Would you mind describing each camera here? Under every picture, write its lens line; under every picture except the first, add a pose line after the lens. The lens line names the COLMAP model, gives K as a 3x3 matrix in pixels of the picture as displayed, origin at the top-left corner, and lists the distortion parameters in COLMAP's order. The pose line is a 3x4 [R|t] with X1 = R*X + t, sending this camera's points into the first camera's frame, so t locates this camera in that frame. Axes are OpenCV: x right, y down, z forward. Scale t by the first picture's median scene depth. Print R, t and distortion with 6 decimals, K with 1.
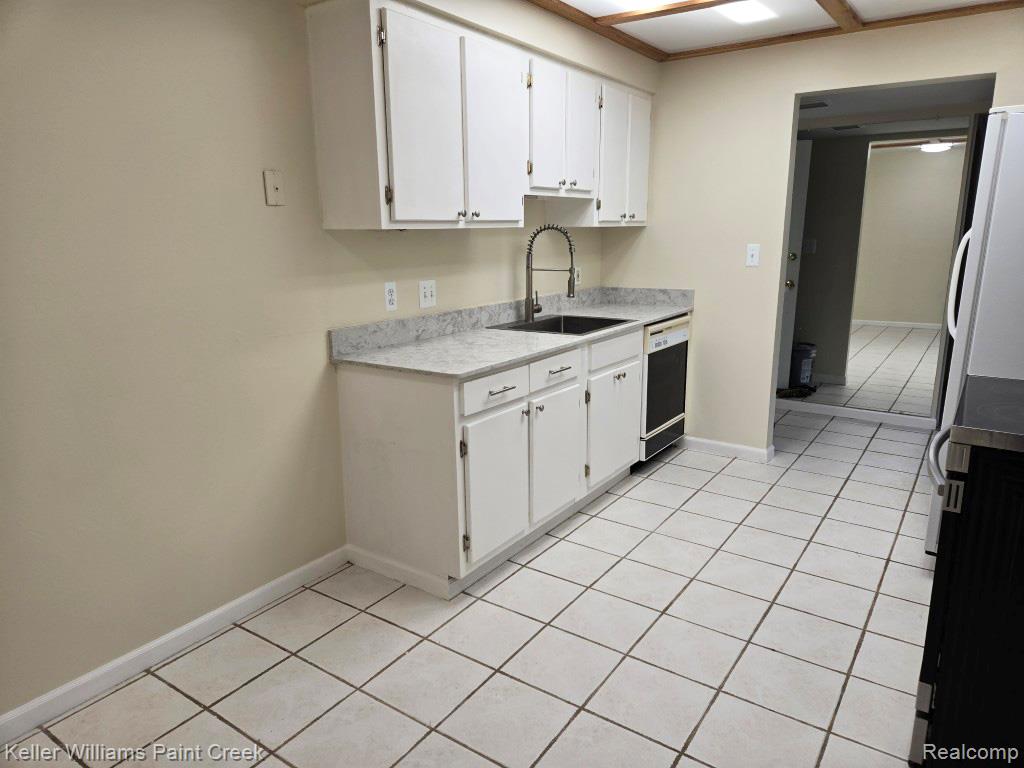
lens RADIAL K [[681.9, 0, 517.5], [0, 681.9, 375.7], [0, 0, 1]] dist [0.064947, -0.052444]
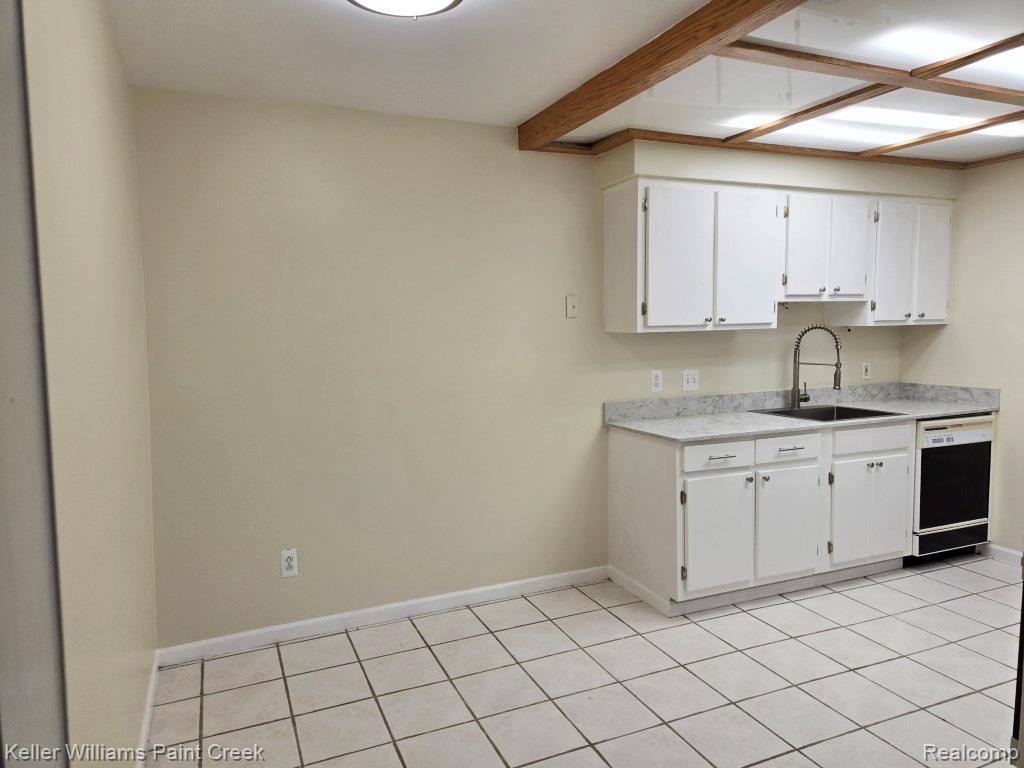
lens RADIAL K [[681.9, 0, 504.8], [0, 681.9, 379.3], [0, 0, 1]] dist [0.064947, -0.052444]
pose [[0.841977, 0.039823, -0.538042, 0.269900], [-0.105425, 0.990191, -0.091690, 0.032230], [0.529113, 0.133924, 0.837917, -0.254530]]
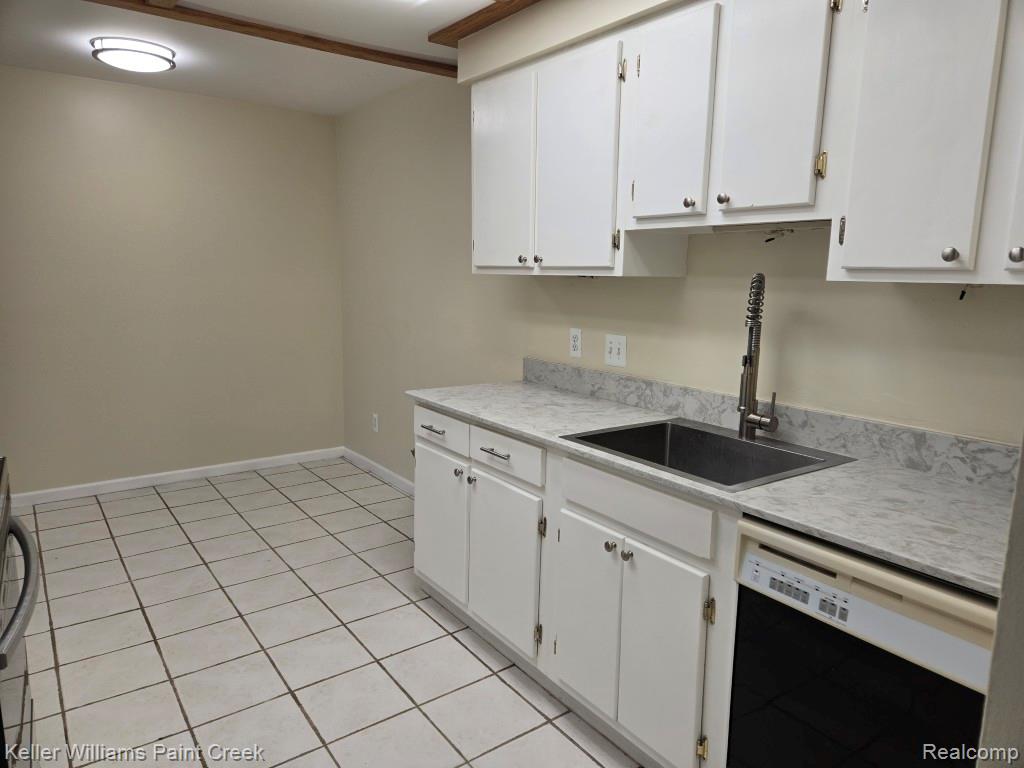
lens RADIAL K [[681.9, 0, 513.1], [0, 681.9, 376.1], [0, 0, 1]] dist [0.064947, -0.052444]
pose [[-0.335409, 0.147512, -0.930452, 0.748033], [-0.213415, 0.950090, 0.227558, -0.266655], [0.917581, 0.274897, -0.287187, 1.175724]]
